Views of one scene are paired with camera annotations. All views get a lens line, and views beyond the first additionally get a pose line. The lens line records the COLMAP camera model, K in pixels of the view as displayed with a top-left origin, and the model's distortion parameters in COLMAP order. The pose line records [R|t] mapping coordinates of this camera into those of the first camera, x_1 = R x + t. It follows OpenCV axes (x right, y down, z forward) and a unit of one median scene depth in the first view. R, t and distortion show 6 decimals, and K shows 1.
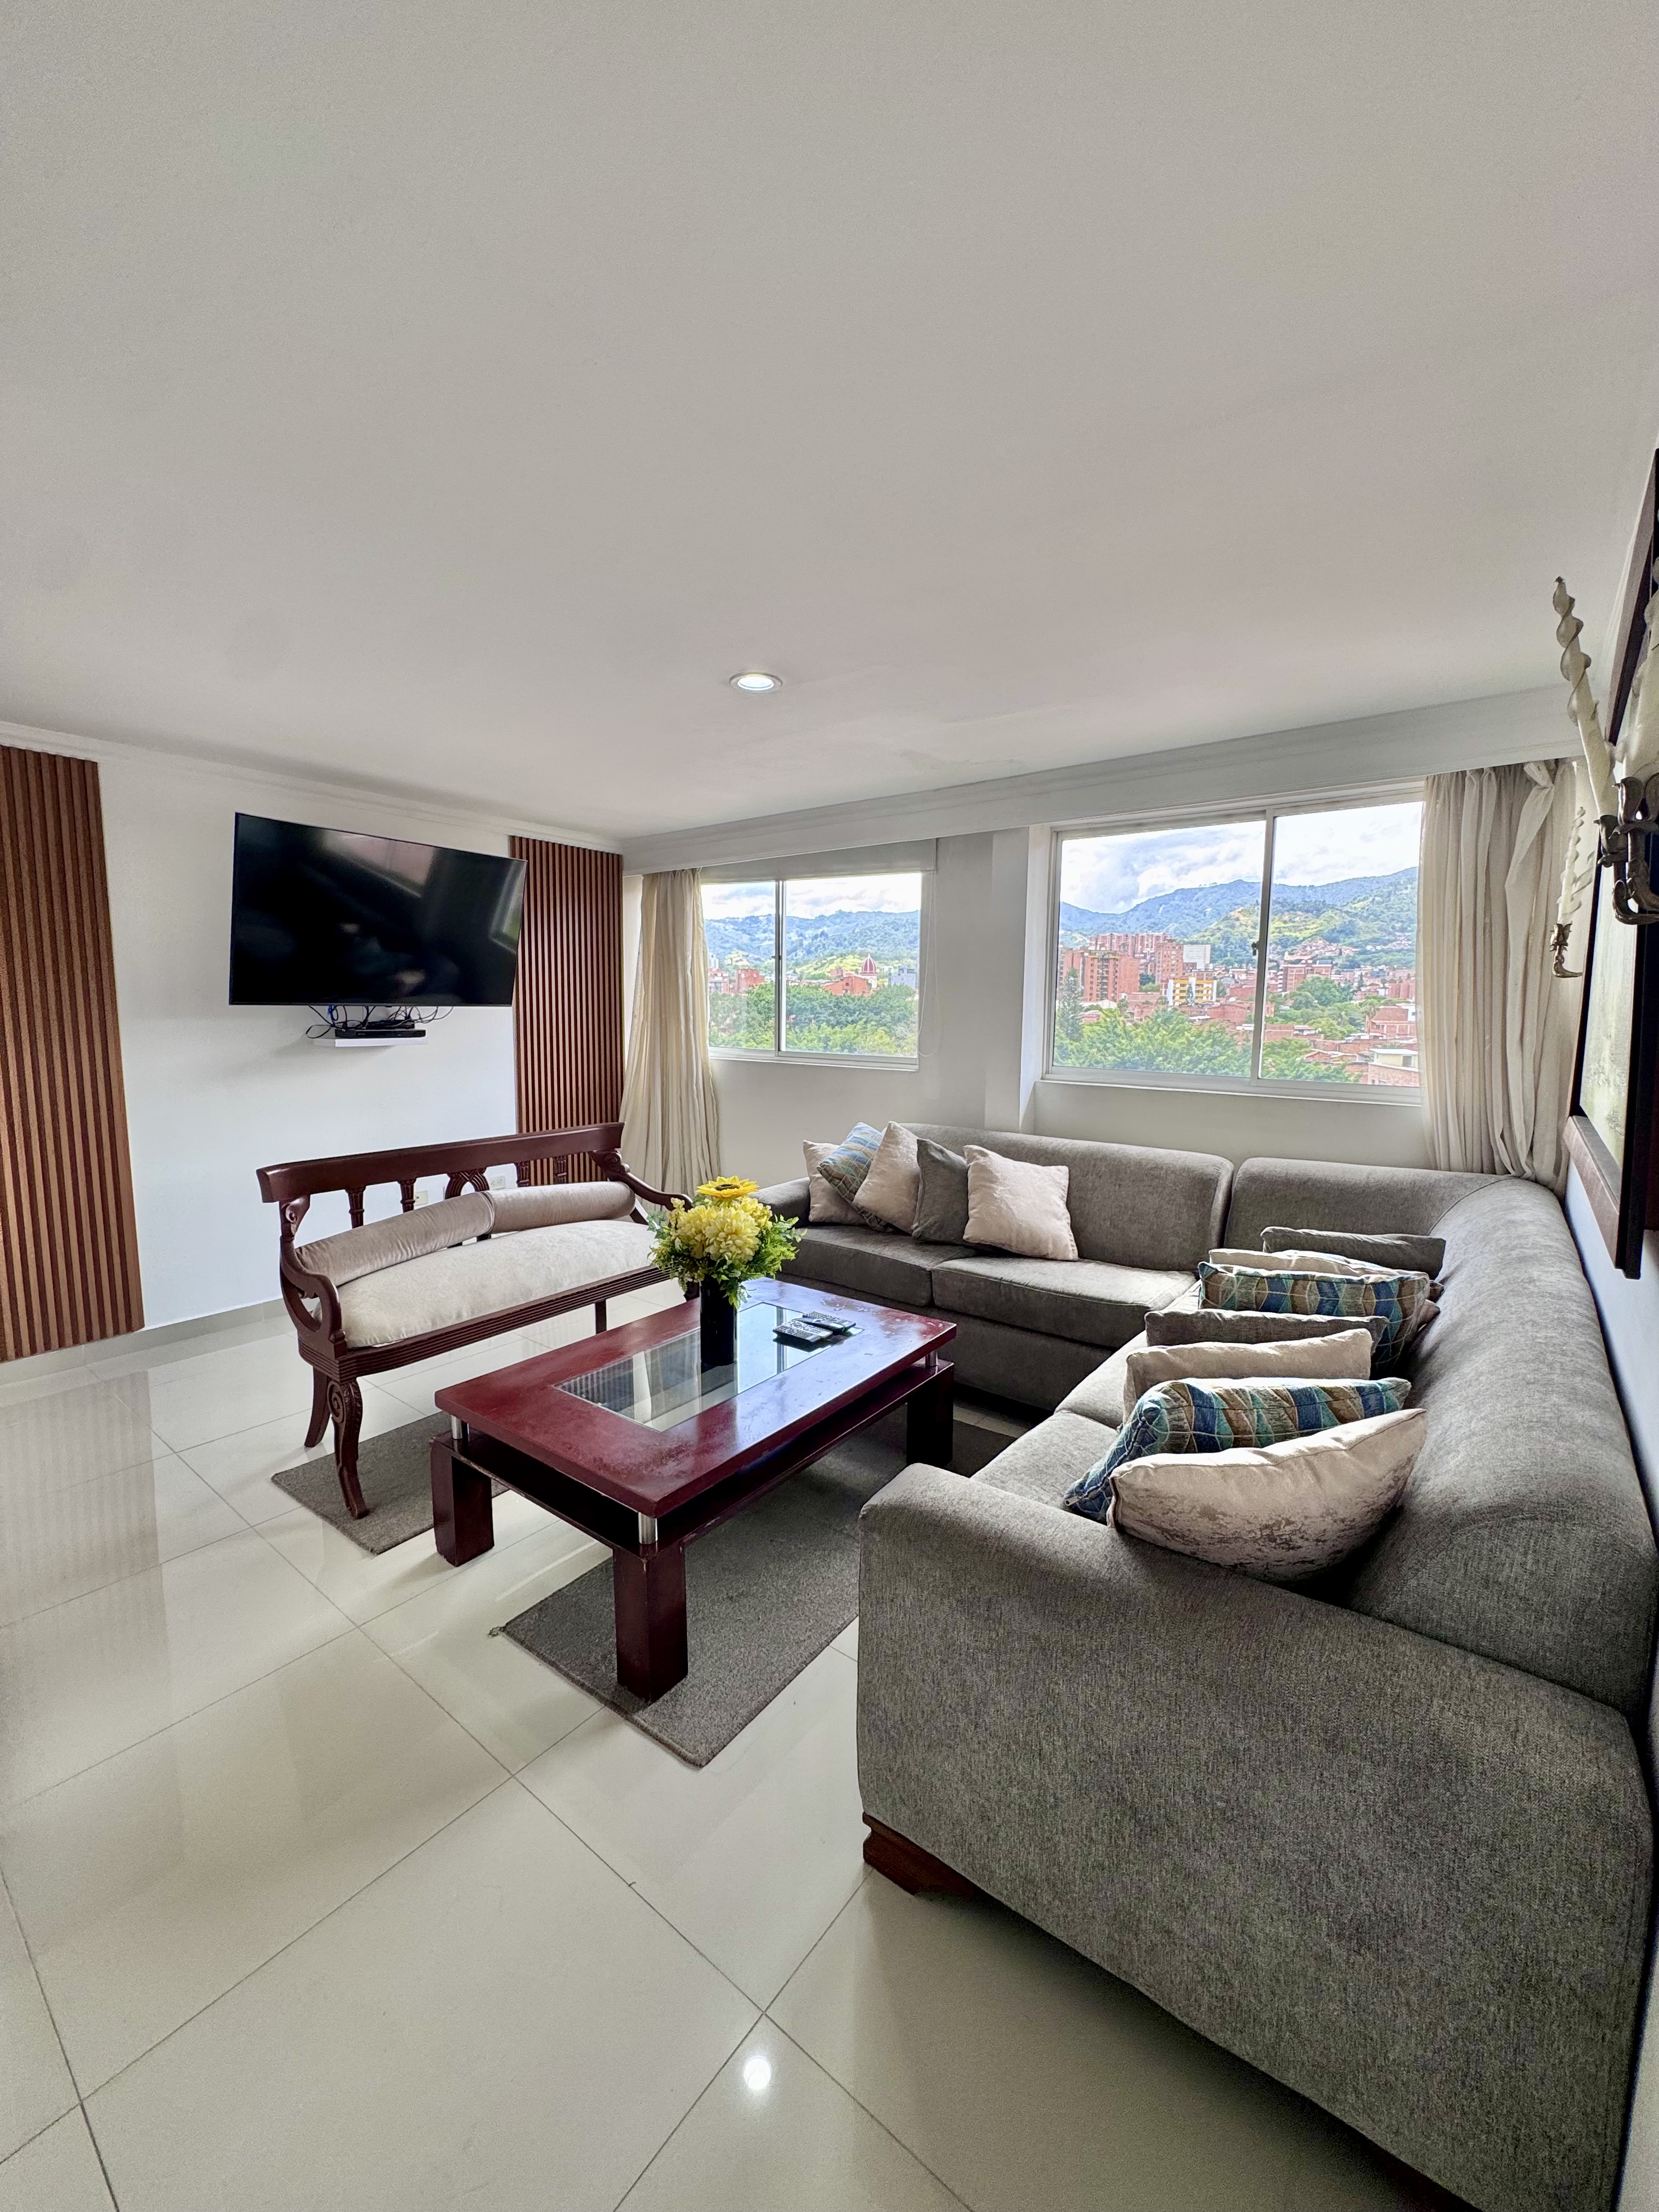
lens RADIAL K [[883.0, 0, 829.5], [0, 883.0, 1106.0], [0, 0, 1]] dist [-0.001662, 0.000002]
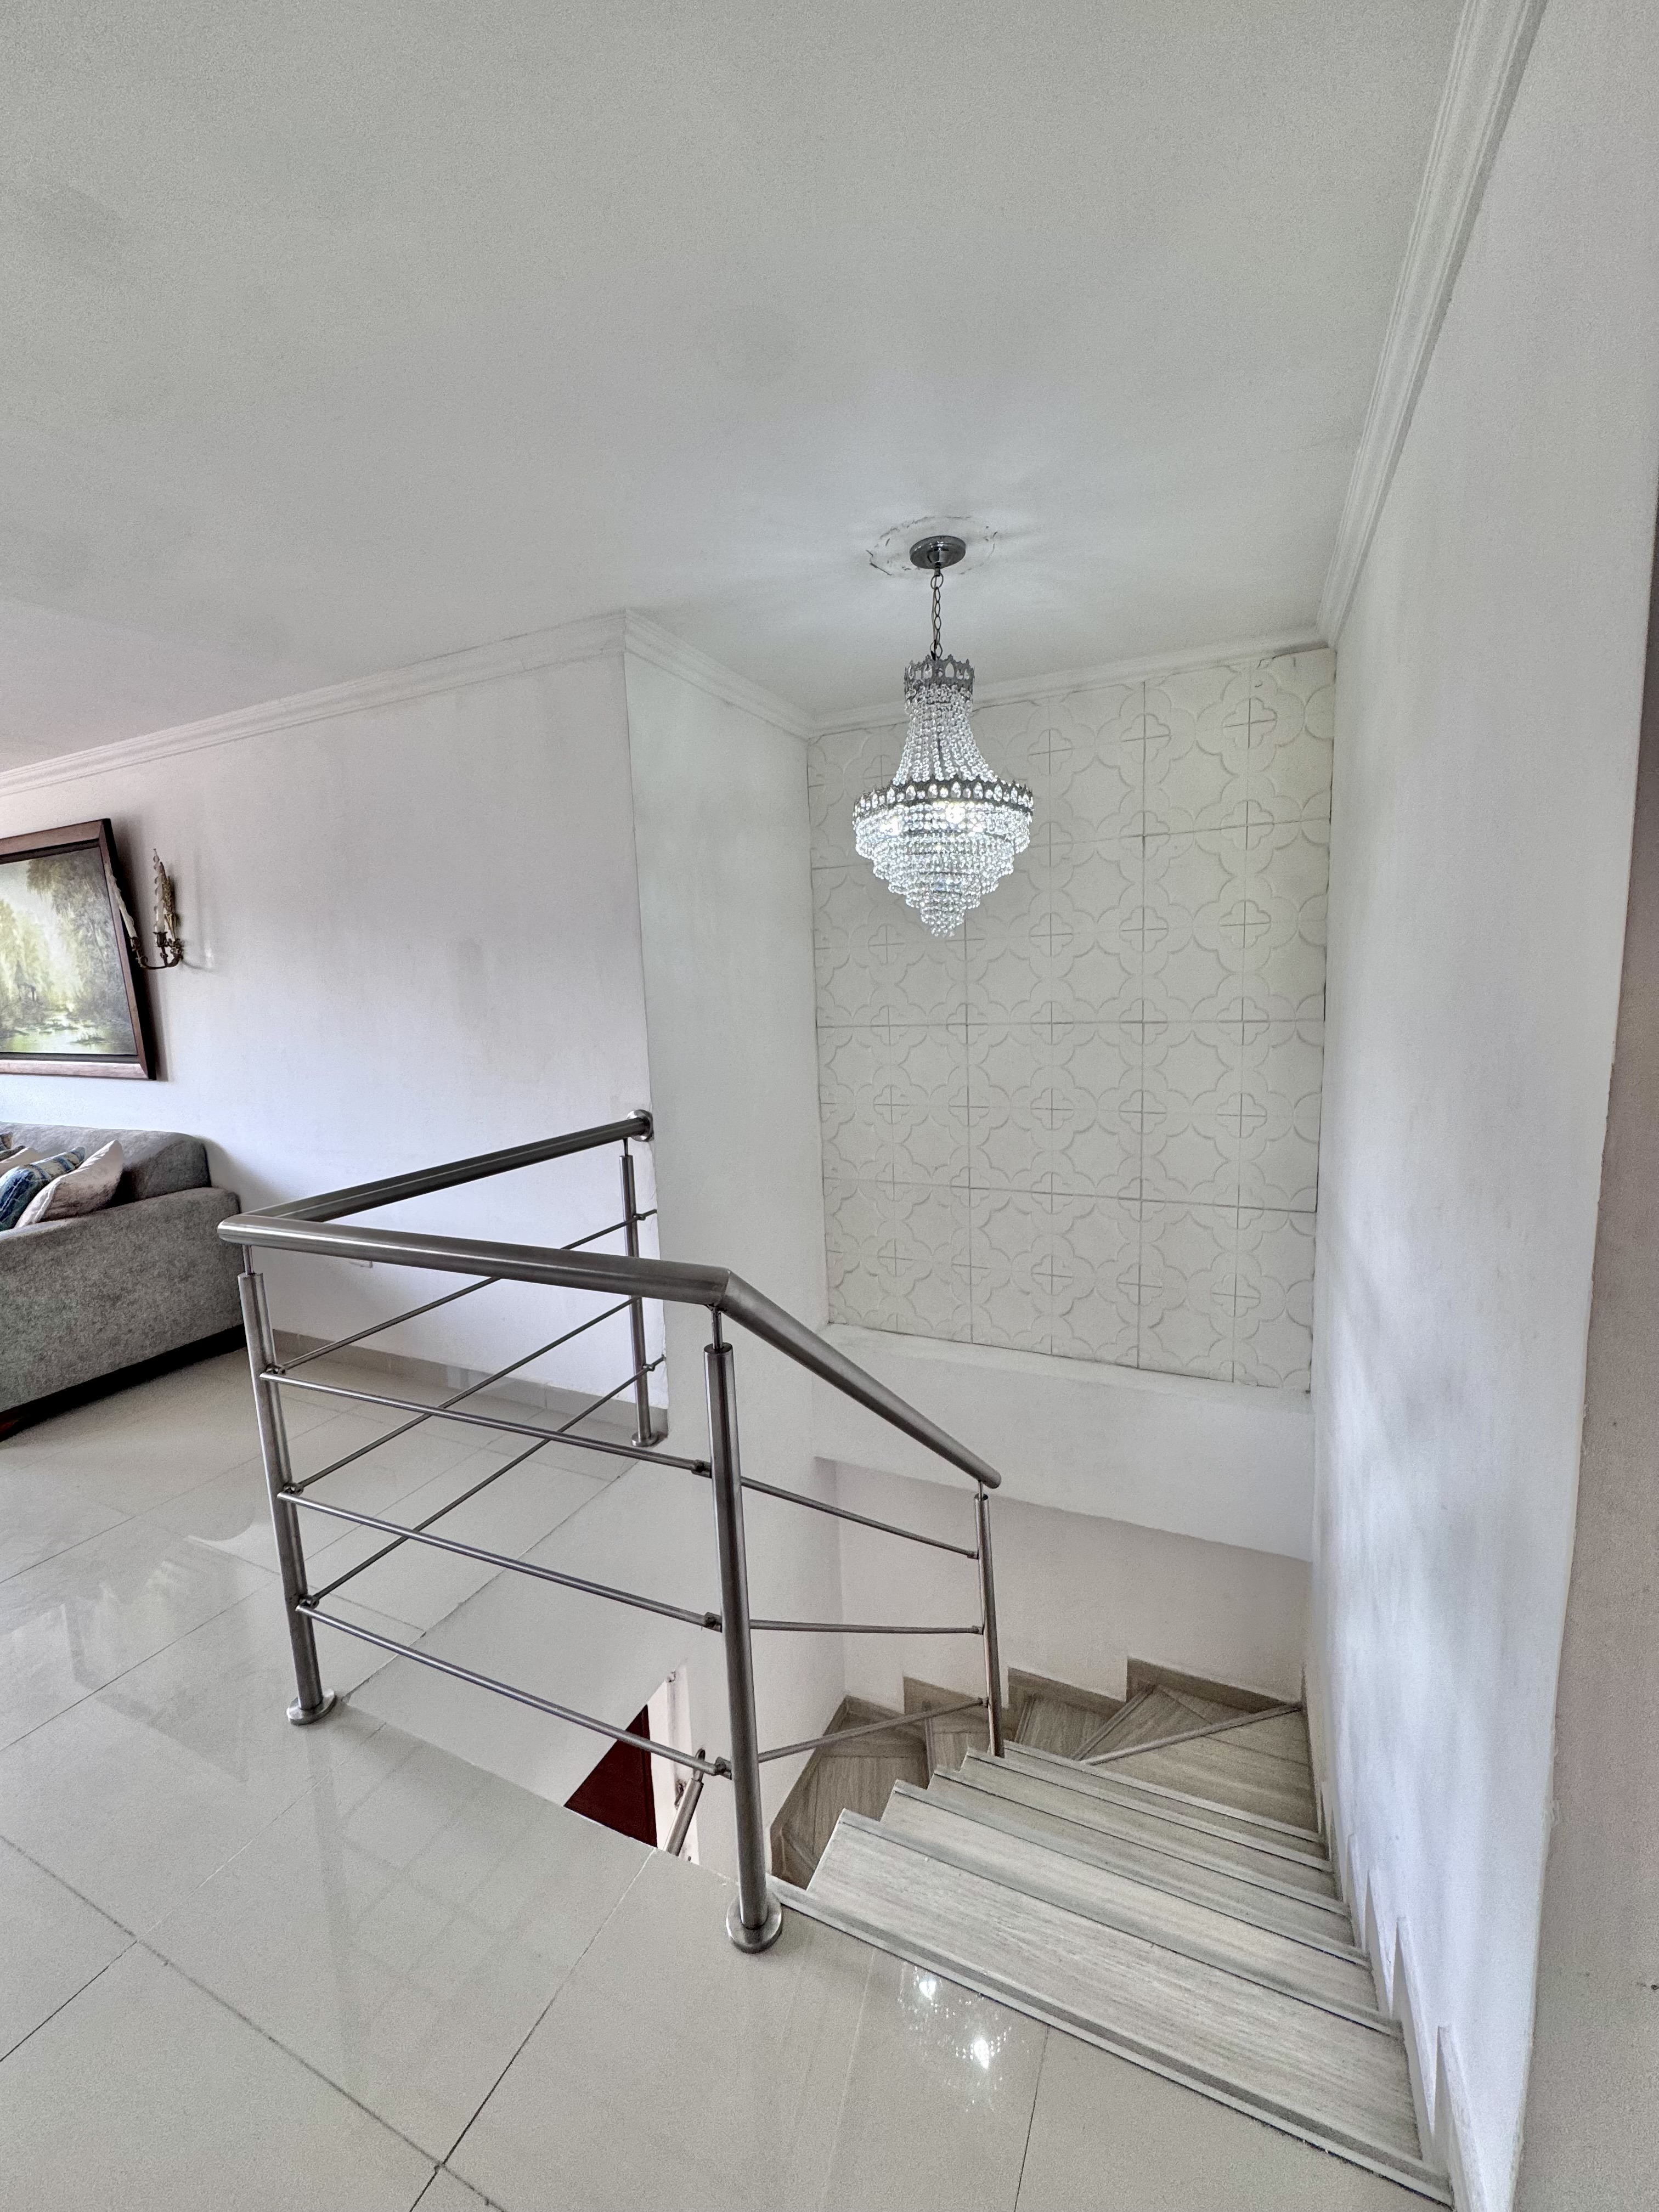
lens RADIAL K [[883.0, 0, 829.5], [0, 883.0, 1106.0], [0, 0, 1]] dist [-0.001662, 0.000002]
pose [[-0.224985, -0.166915, 0.959959, -2.586446], [0.126090, 0.971946, 0.198551, 0.003285], [-0.966169, 0.165712, -0.197627, -0.645452]]
